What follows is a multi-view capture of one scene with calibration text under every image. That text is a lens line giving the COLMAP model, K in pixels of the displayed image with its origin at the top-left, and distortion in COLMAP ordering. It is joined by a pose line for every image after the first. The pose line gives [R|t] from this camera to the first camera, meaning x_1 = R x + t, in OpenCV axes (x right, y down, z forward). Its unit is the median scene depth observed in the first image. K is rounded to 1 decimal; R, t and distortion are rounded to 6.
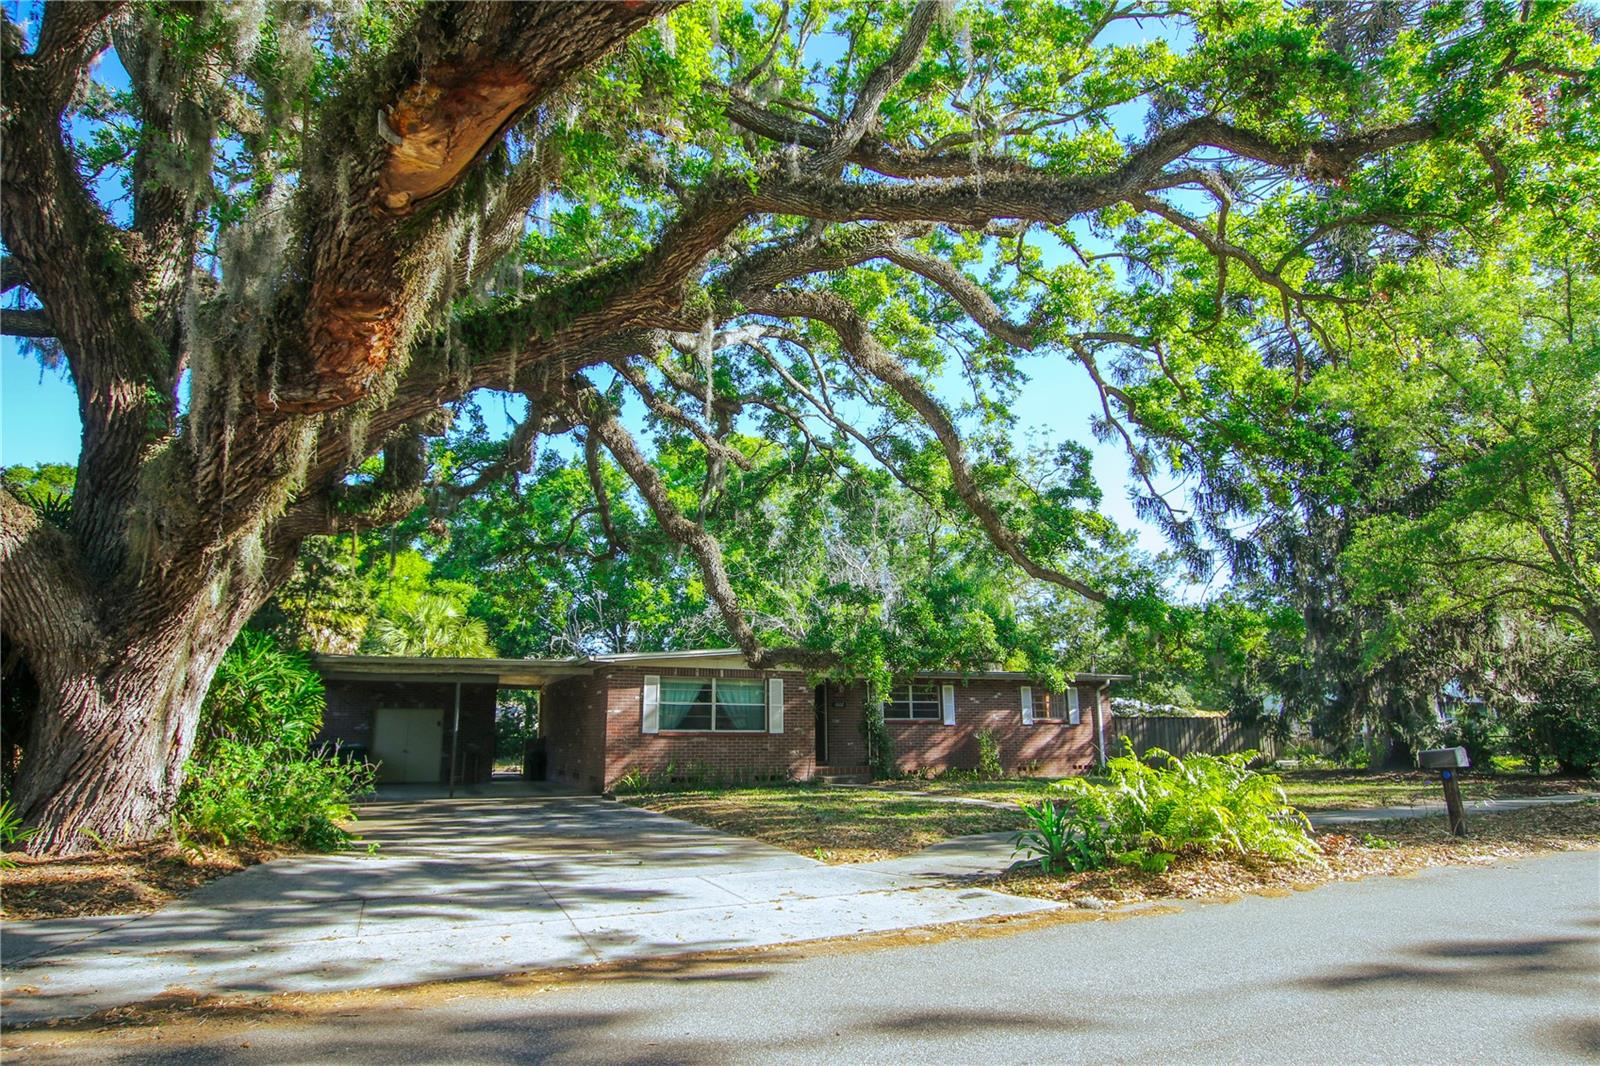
lens RADIAL K [[860.0, 0, 791.7], [0, 860.0, 544.2], [0, 0, 1]] dist [-0.022169, 0.003914]
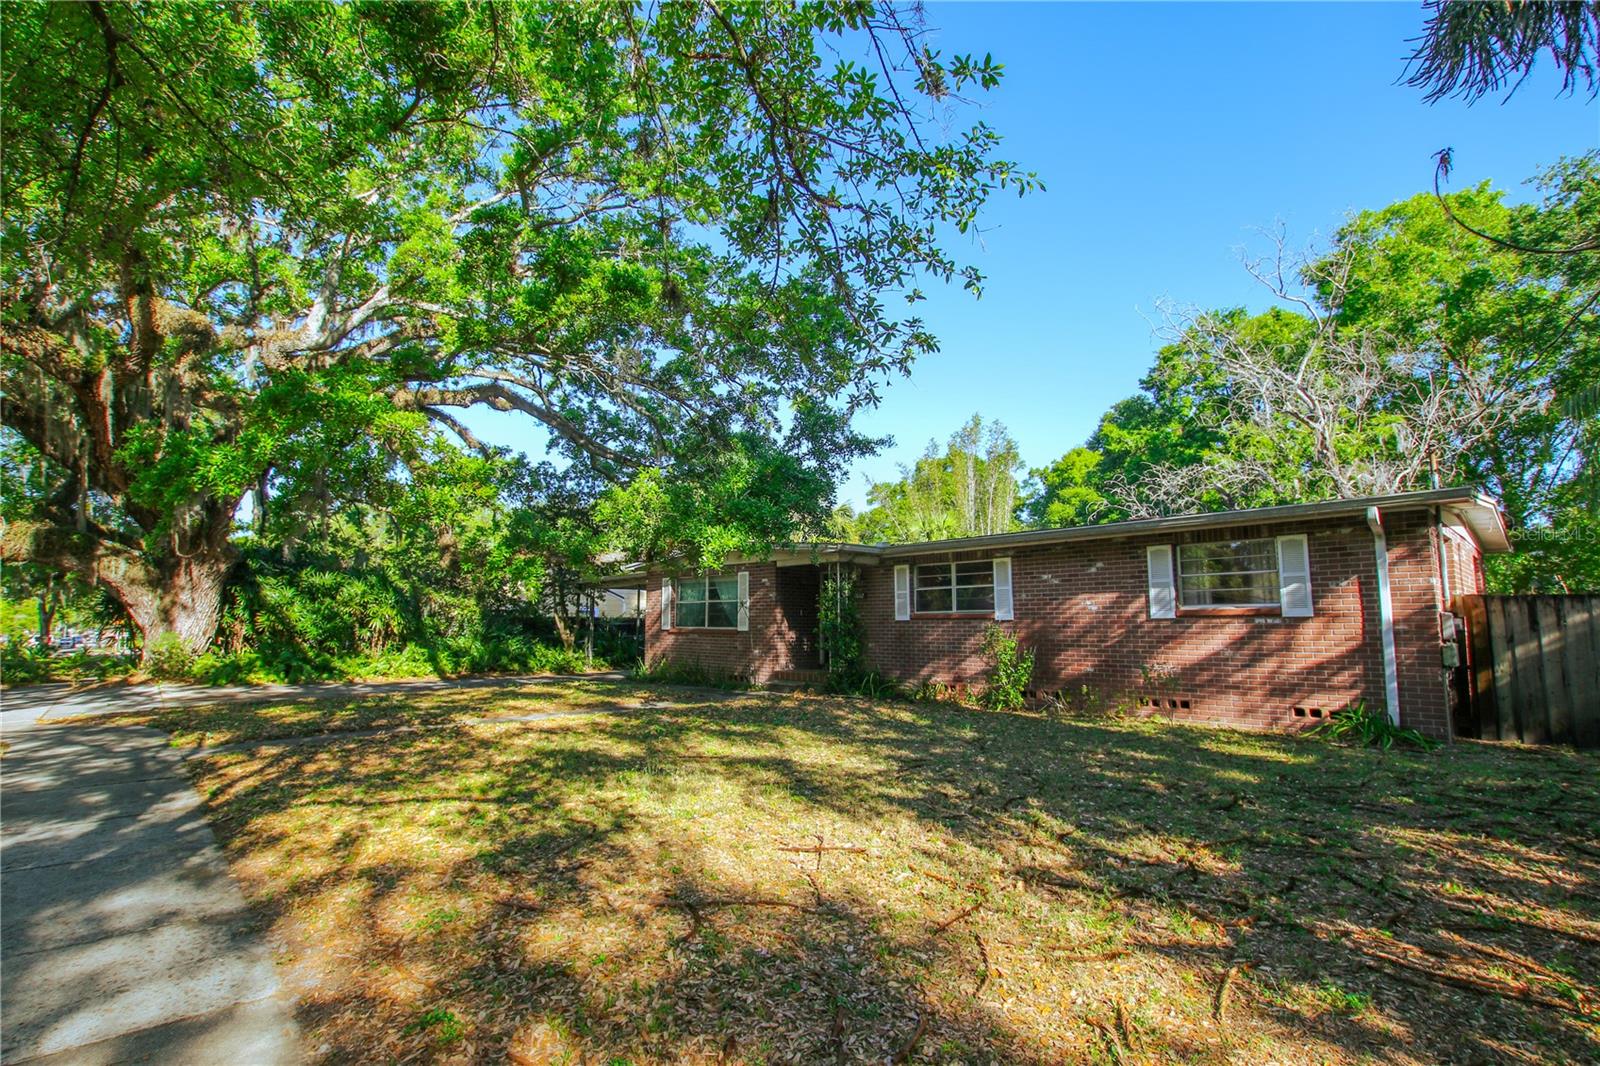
lens RADIAL K [[743.0, 0, 795.1], [0, 743.0, 531.1], [0, 0, 1]] dist [-0.029078, 0.004489]
pose [[0.336634, -0.111845, -0.934970, 0.850584], [0.208891, 0.977051, -0.041668, 0.179881], [0.918173, -0.181280, 0.352272, 0.891036]]
